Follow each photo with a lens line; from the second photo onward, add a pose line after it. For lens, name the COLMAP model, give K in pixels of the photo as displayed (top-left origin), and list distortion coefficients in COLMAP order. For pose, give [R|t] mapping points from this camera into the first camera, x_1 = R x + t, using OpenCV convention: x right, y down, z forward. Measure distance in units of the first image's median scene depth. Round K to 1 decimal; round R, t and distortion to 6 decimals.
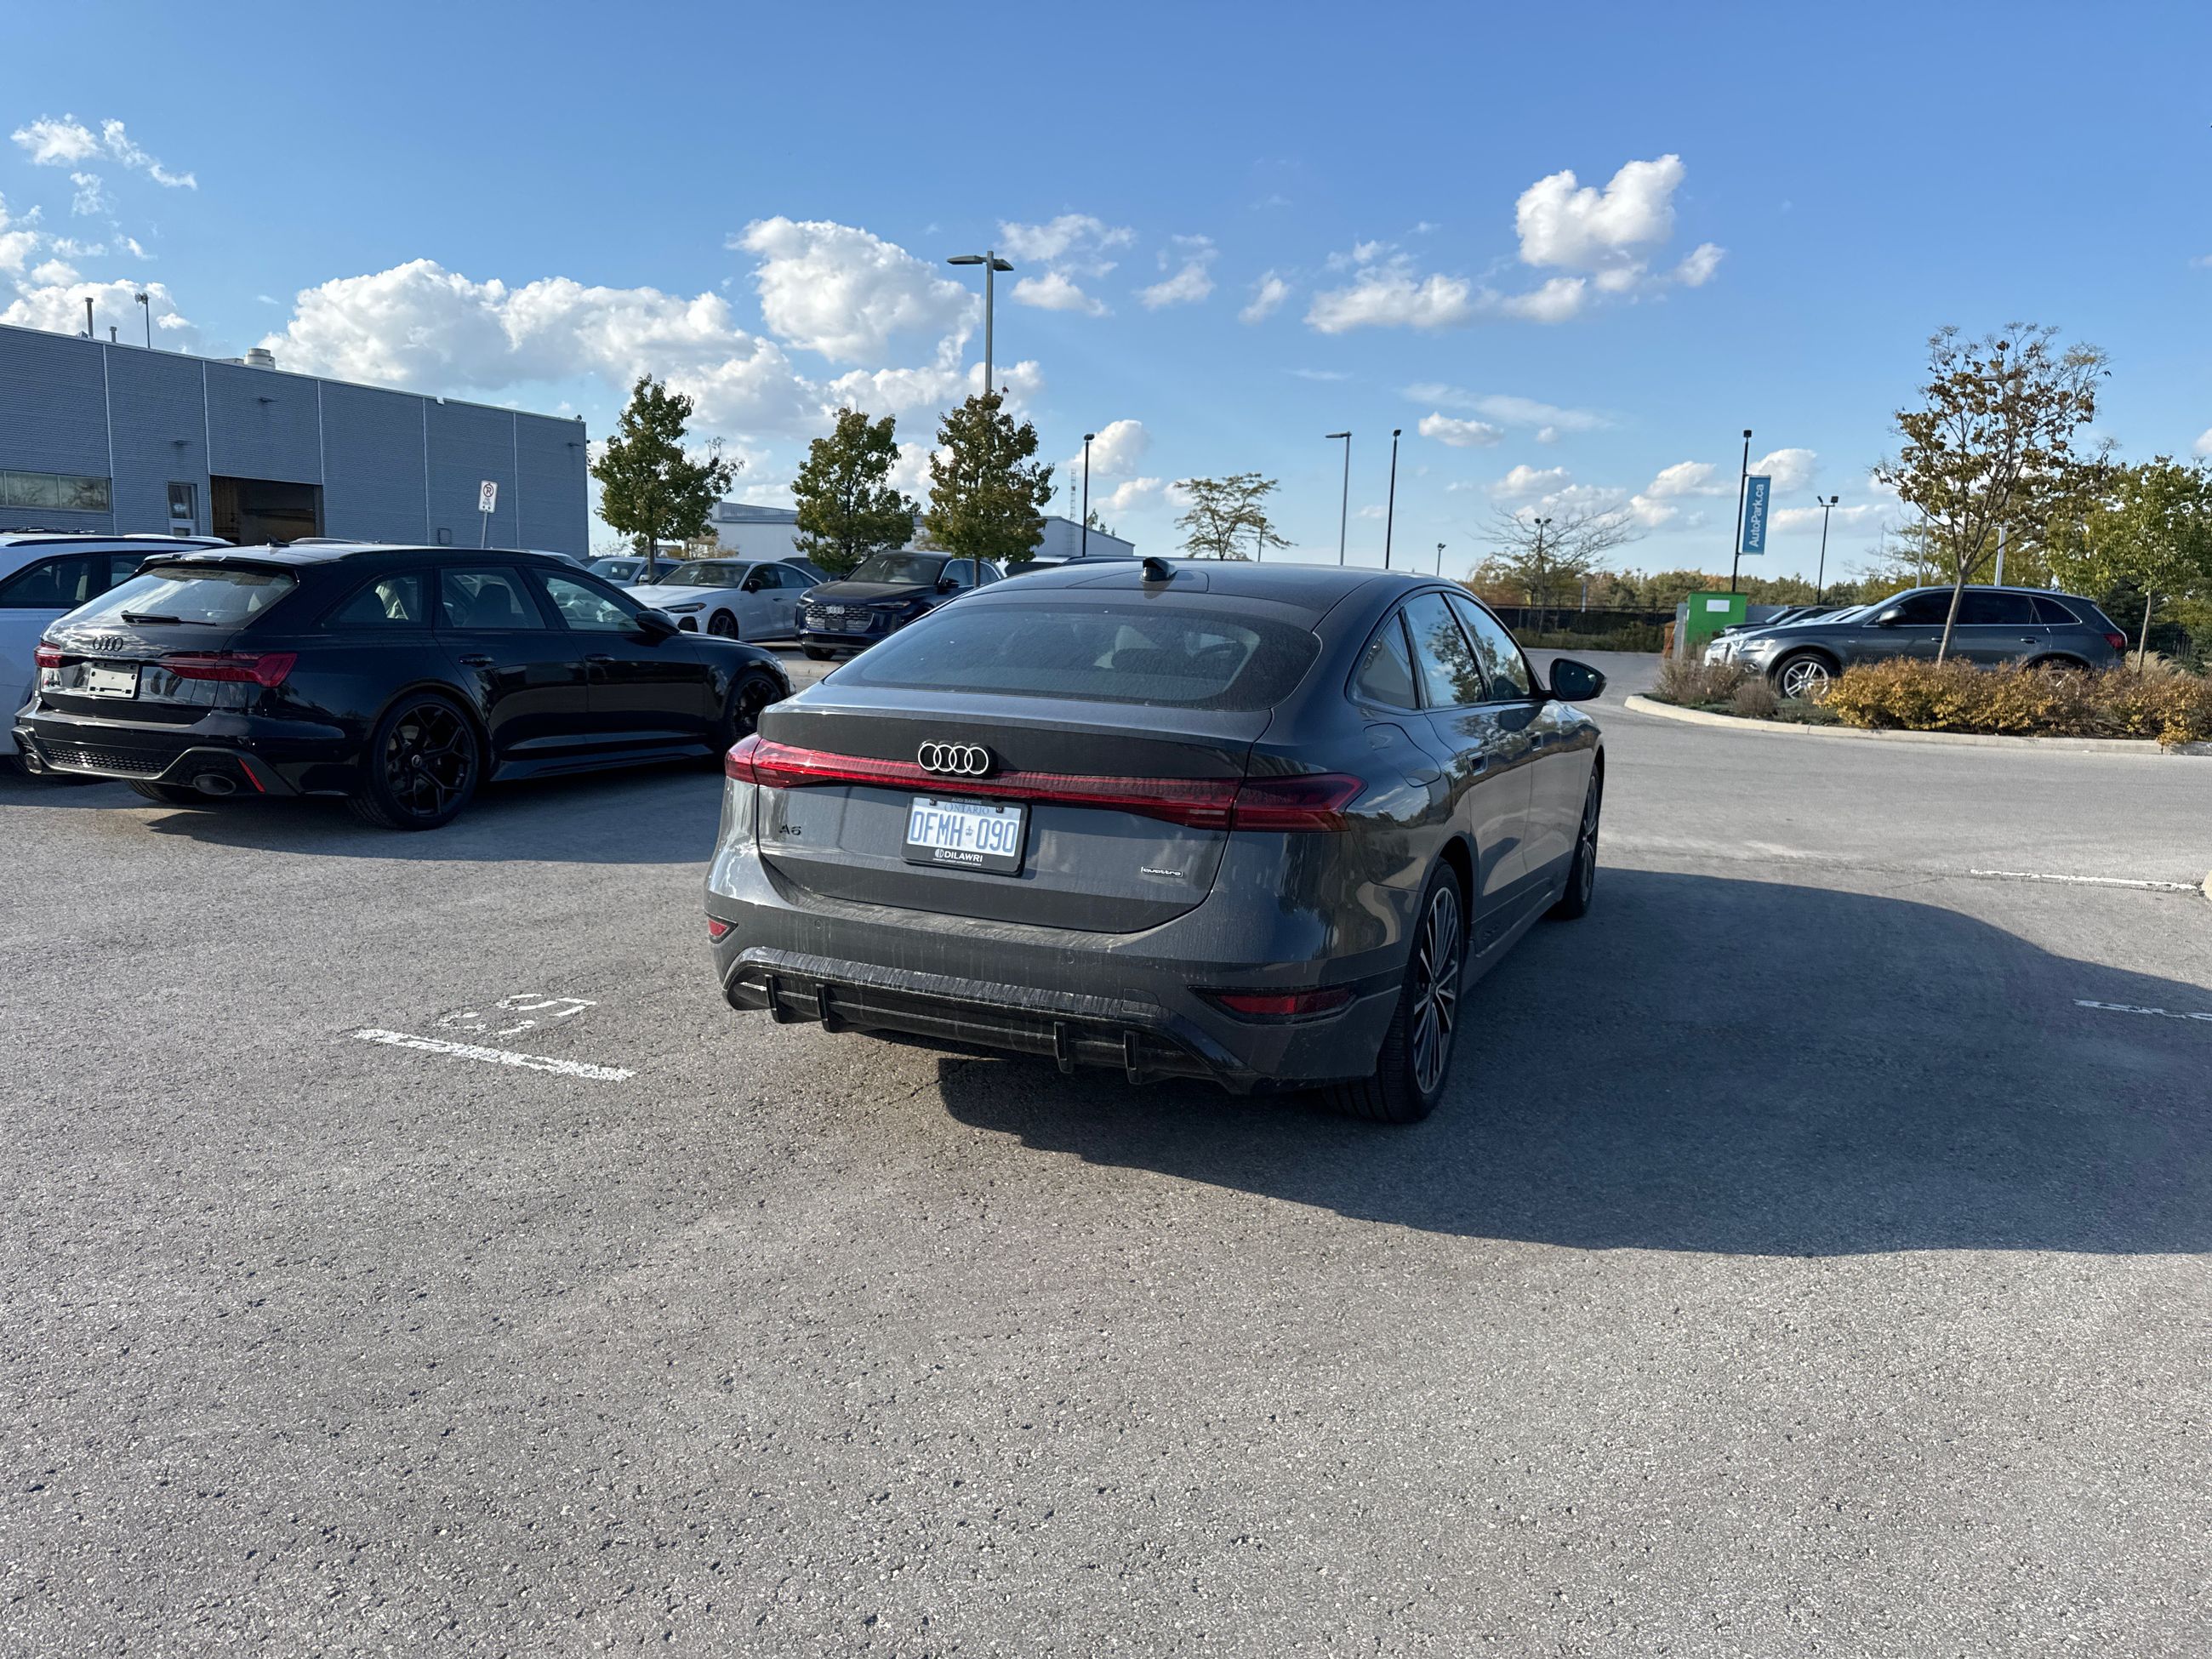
lens RADIAL K [[1573.8, 0, 1076.9], [0, 1573.8, 834.7], [0, 0, 1]] dist [0.087007, -0.112823]
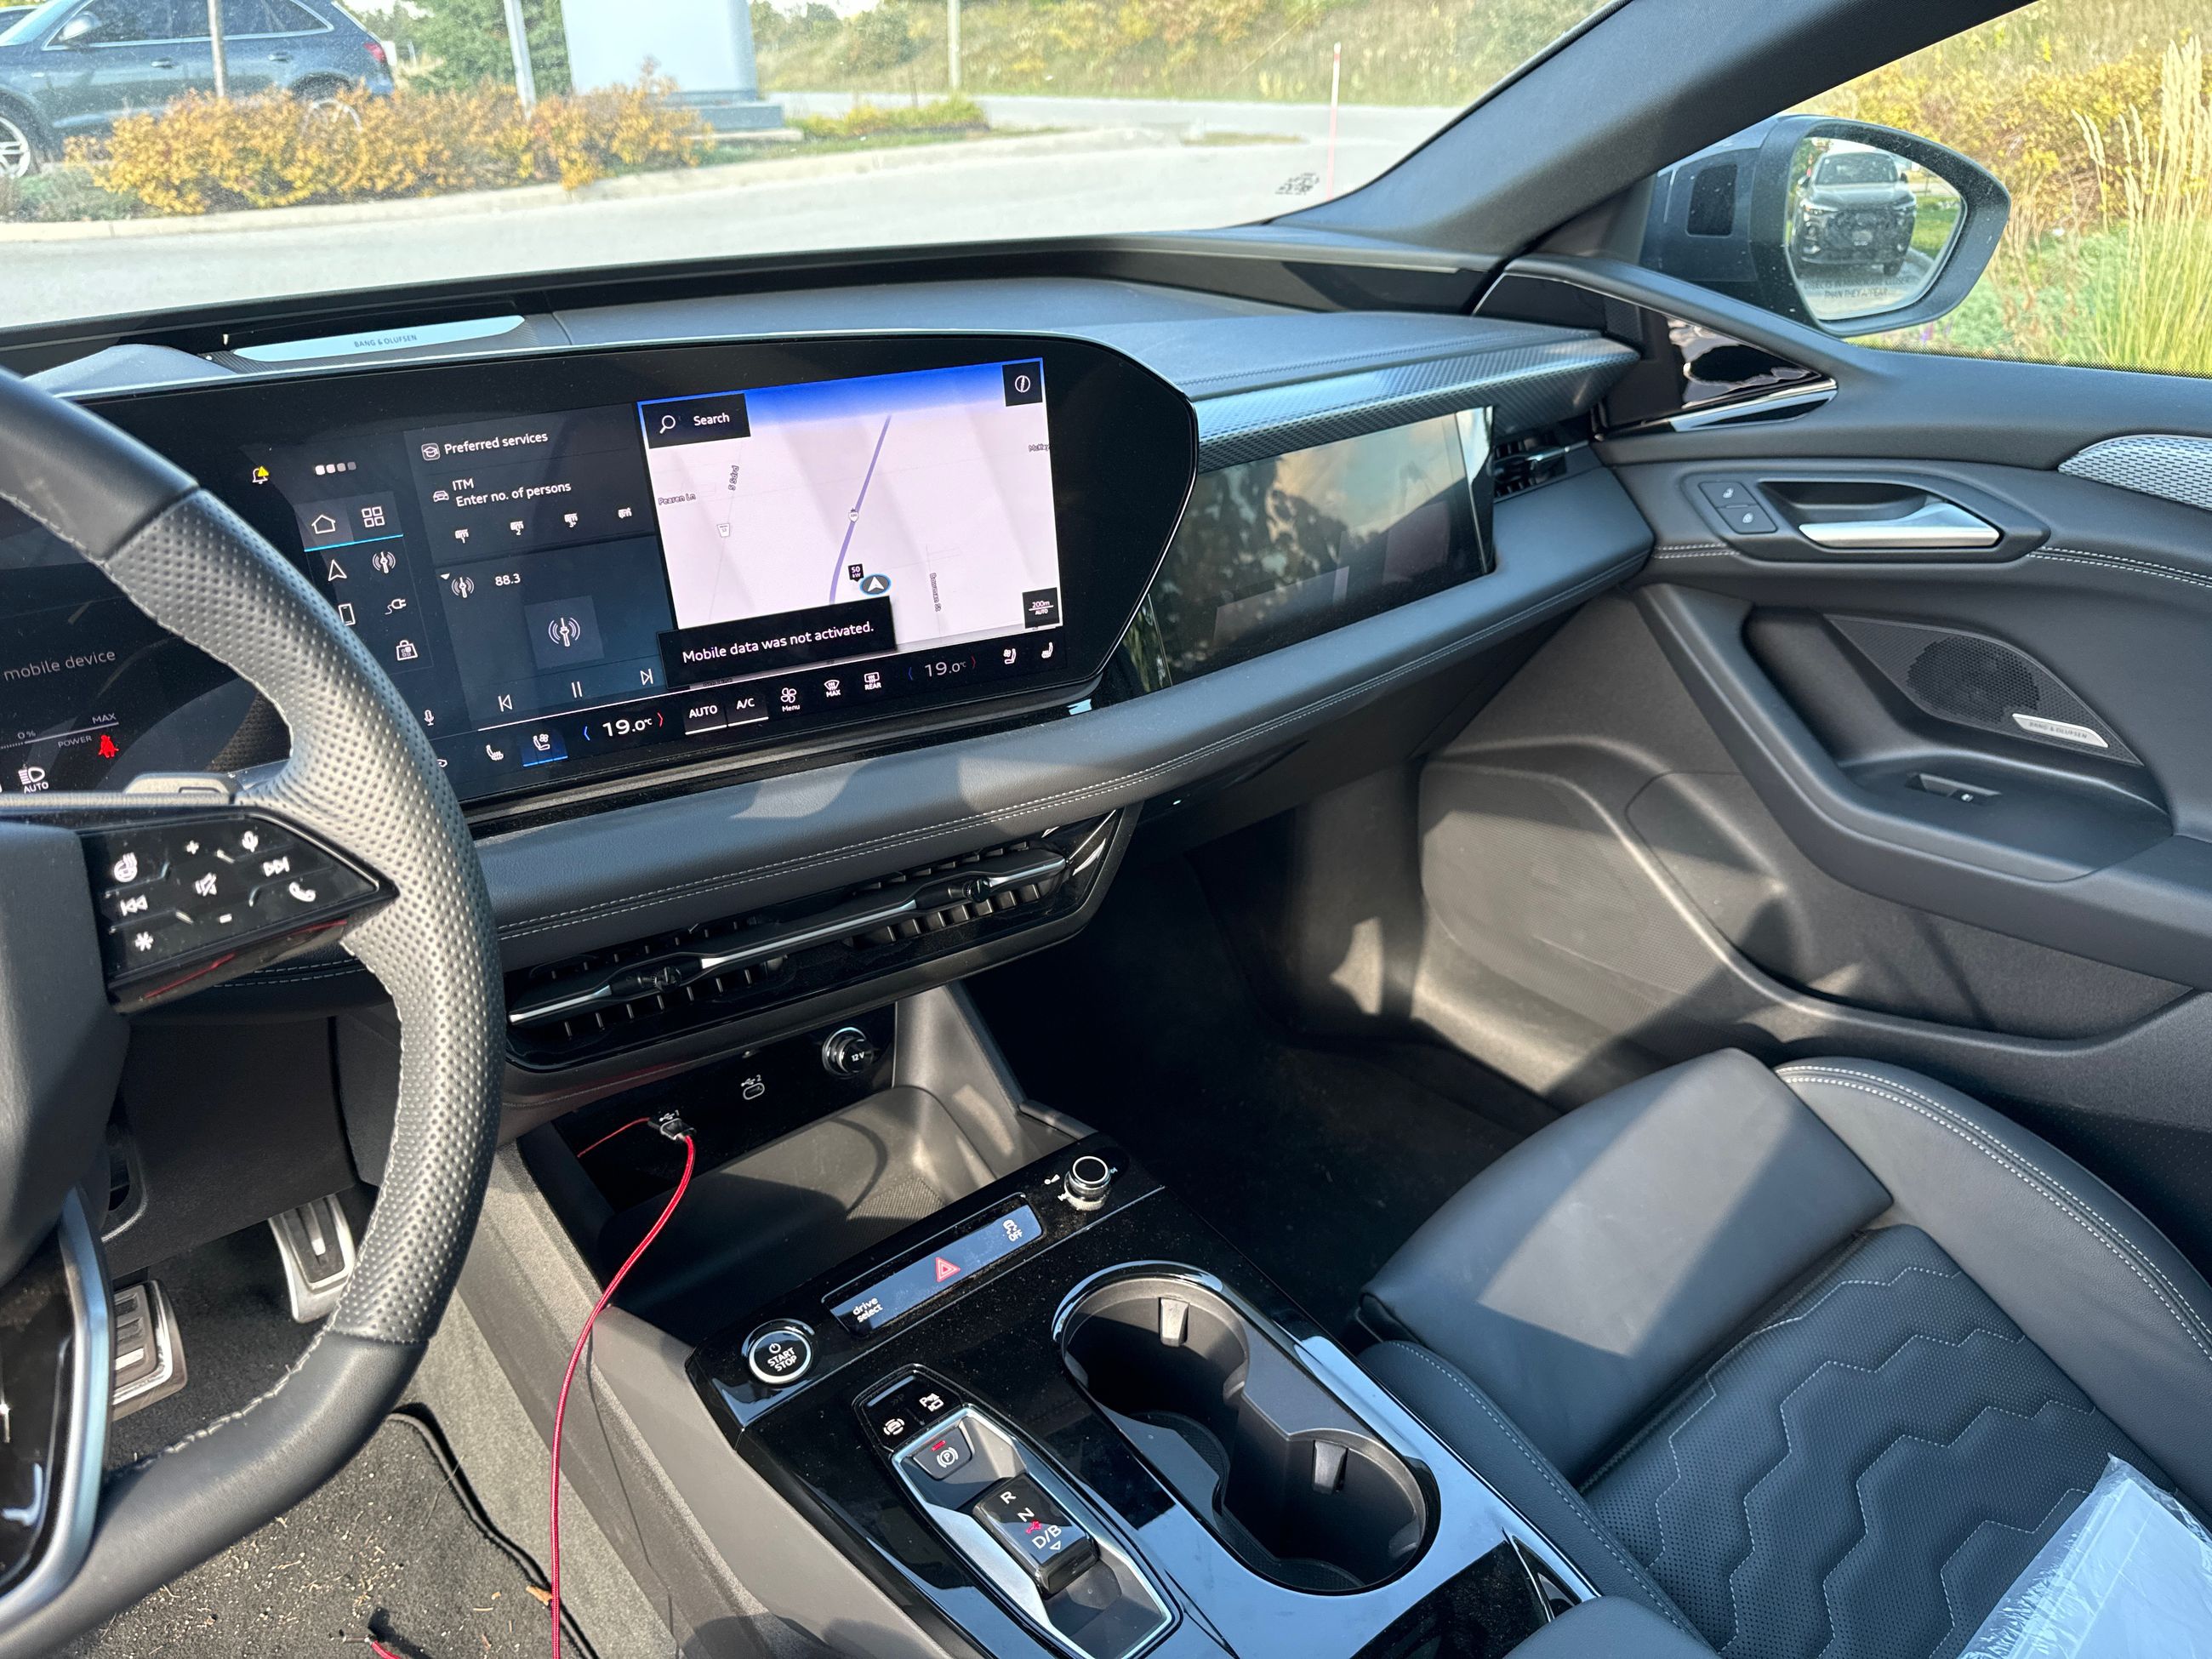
lens RADIAL K [[1577.2, 0, 1101.4], [0, 1577.2, 834.4], [0, 0, 1]] dist [-0.000023, -0.007291]
pose [[0.426616, -0.438222, 0.791177, 0.022491], [0.155038, 0.897262, 0.413382, -0.031405], [-0.891045, -0.053693, 0.450727, 0.239437]]
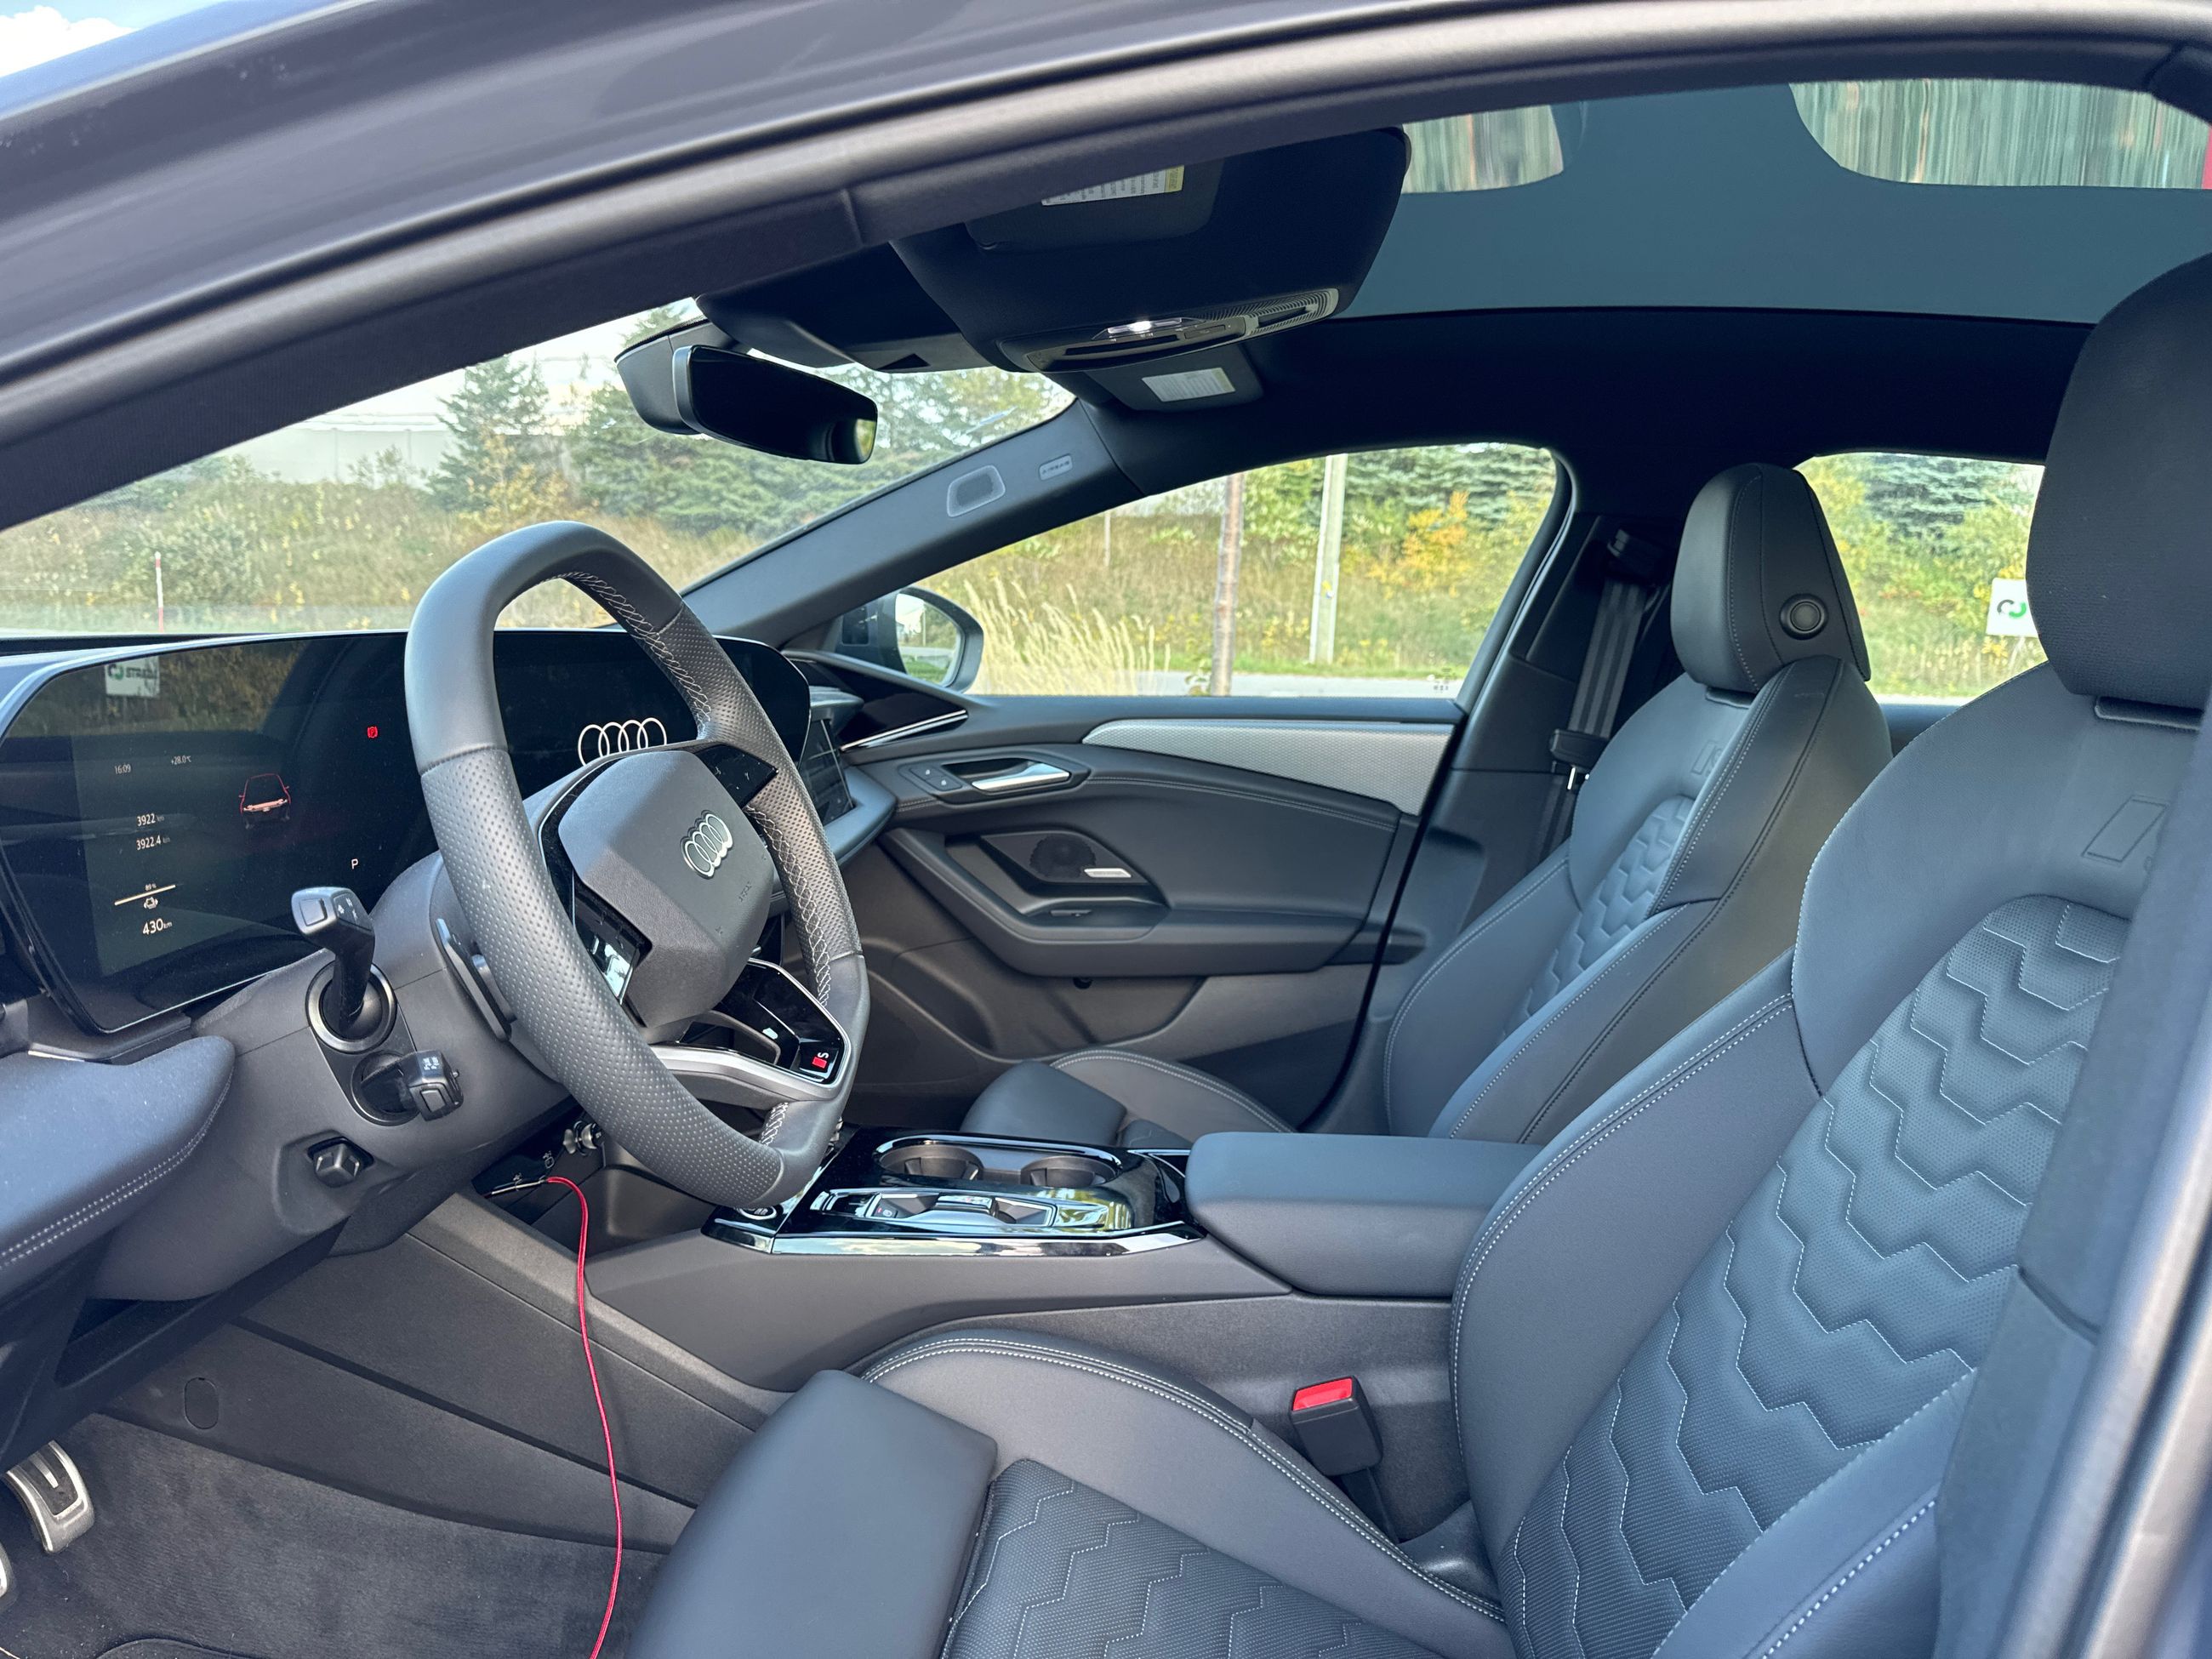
lens RADIAL K [[1568.4, 0, 1107.2], [0, 1568.4, 838.3], [0, 0, 1]] dist [0.057033, -0.082580]
pose [[-0.327383, -0.181213, 0.927352, -0.008082], [0.090769, 0.970867, 0.221760, -0.032314], [-0.940522, 0.156775, -0.301397, 0.260743]]
